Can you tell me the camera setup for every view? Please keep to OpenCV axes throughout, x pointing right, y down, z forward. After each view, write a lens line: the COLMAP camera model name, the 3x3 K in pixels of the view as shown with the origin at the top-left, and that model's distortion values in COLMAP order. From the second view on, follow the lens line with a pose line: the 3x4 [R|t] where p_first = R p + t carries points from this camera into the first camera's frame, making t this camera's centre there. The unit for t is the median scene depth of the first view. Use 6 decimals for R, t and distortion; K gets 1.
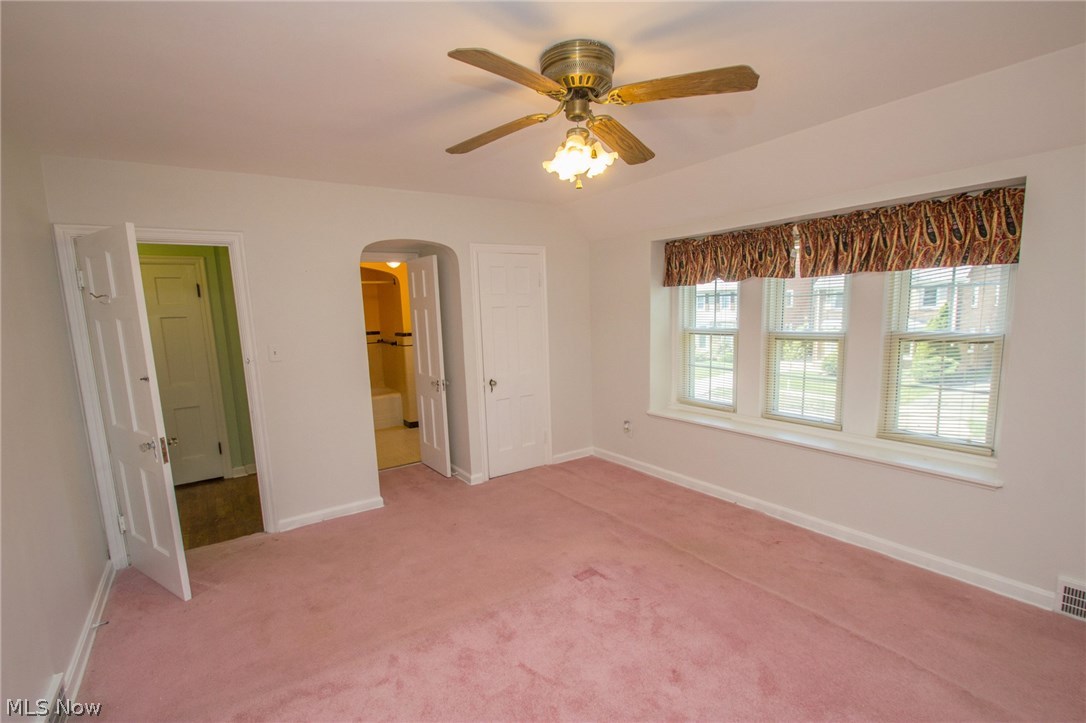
lens RADIAL K [[483.9, 0, 543.0], [0, 483.9, 361.5], [0, 0, 1]] dist [-0.001078, -0.000300]
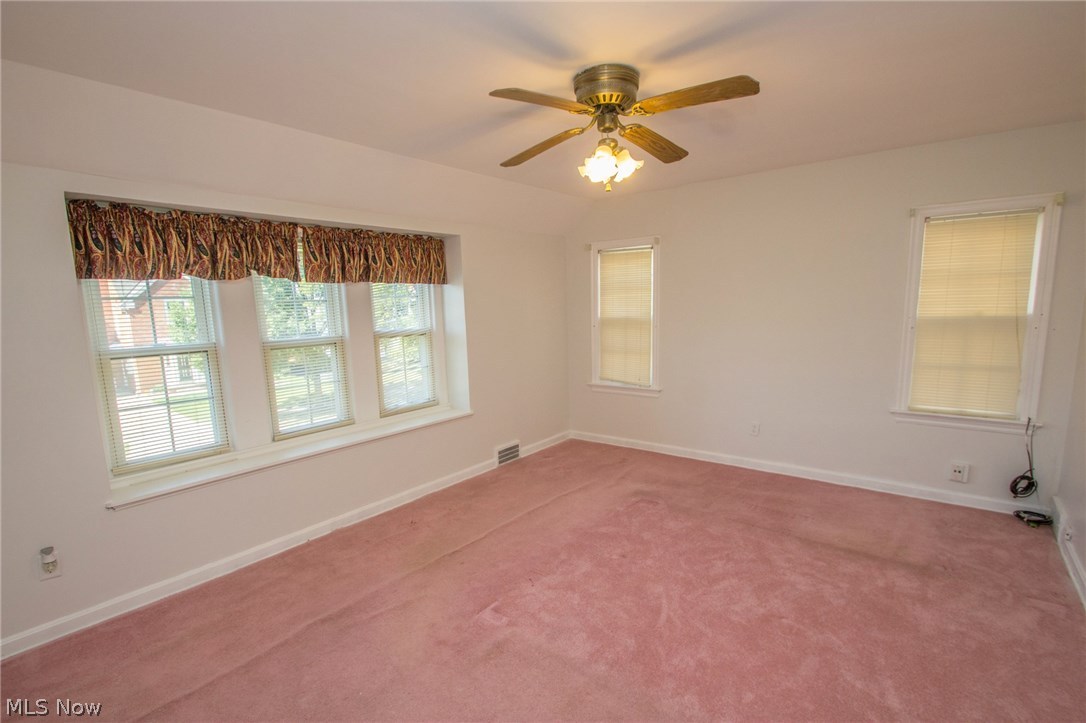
lens RADIAL K [[524.0, 0, 543.0], [0, 524.0, 361.5], [0, 0, 1]] dist [0.001596, 0.000190]
pose [[-0.296082, -0.072319, 0.952421, -0.614884], [0.134503, 0.984037, 0.116533, -0.074440], [-0.945645, 0.162607, -0.281628, 0.862081]]
